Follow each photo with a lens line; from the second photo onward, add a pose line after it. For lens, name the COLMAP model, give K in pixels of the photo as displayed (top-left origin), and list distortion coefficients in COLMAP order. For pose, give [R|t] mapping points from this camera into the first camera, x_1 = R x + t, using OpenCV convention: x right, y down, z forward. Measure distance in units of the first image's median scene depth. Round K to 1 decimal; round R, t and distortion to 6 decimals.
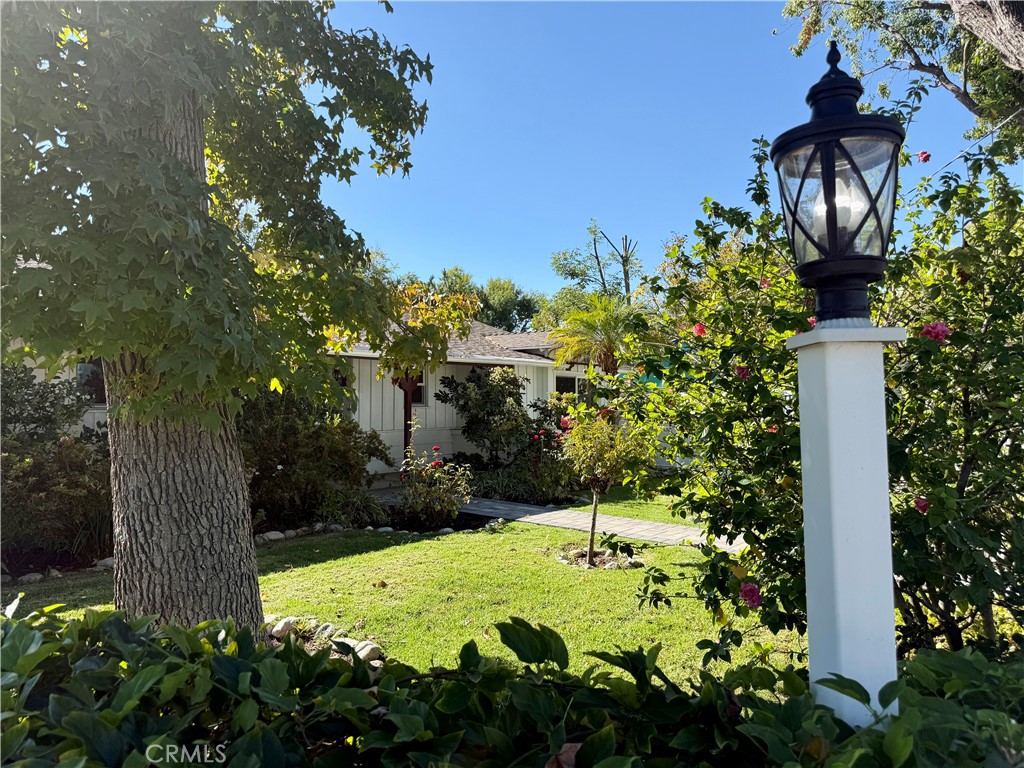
lens RADIAL K [[720.3, 0, 517.2], [0, 720.3, 382.3], [0, 0, 1]] dist [0.041919, -0.044677]
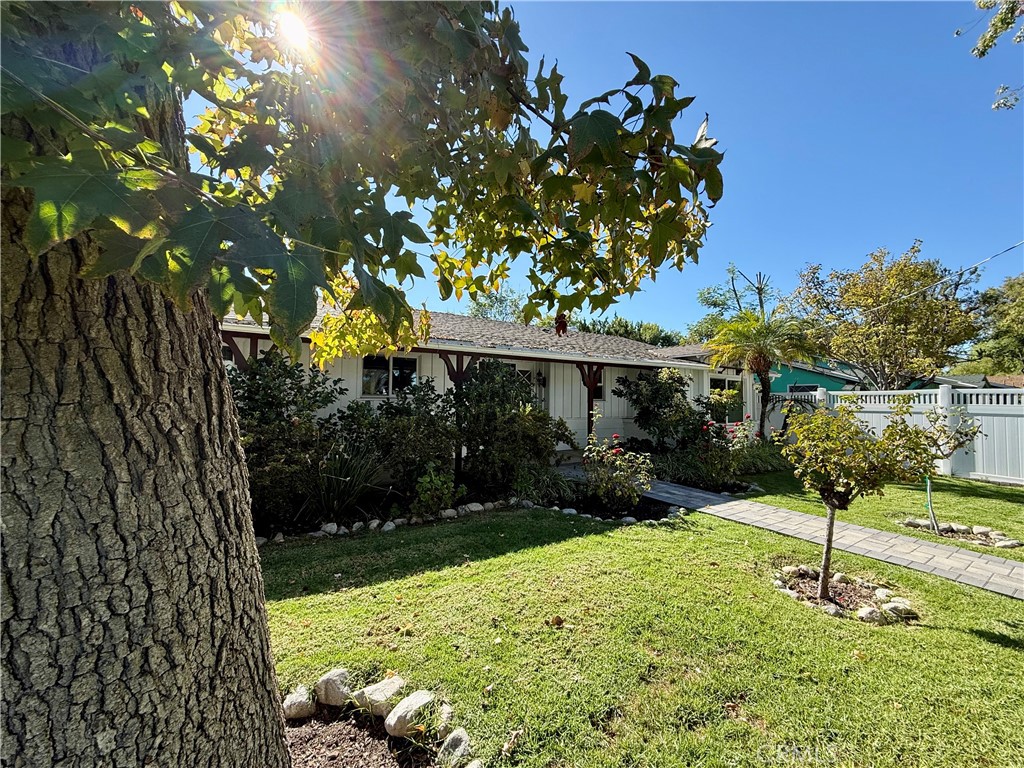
lens RADIAL K [[412.0, 0, 517.3], [0, 412.0, 379.0], [0, 0, 1]] dist [0.013377, 0.000189]
pose [[0.946916, -0.005662, -0.321432, -0.041671], [-0.002985, 0.999647, -0.026403, 0.016907], [0.321468, 0.025961, 0.946564, 0.279892]]
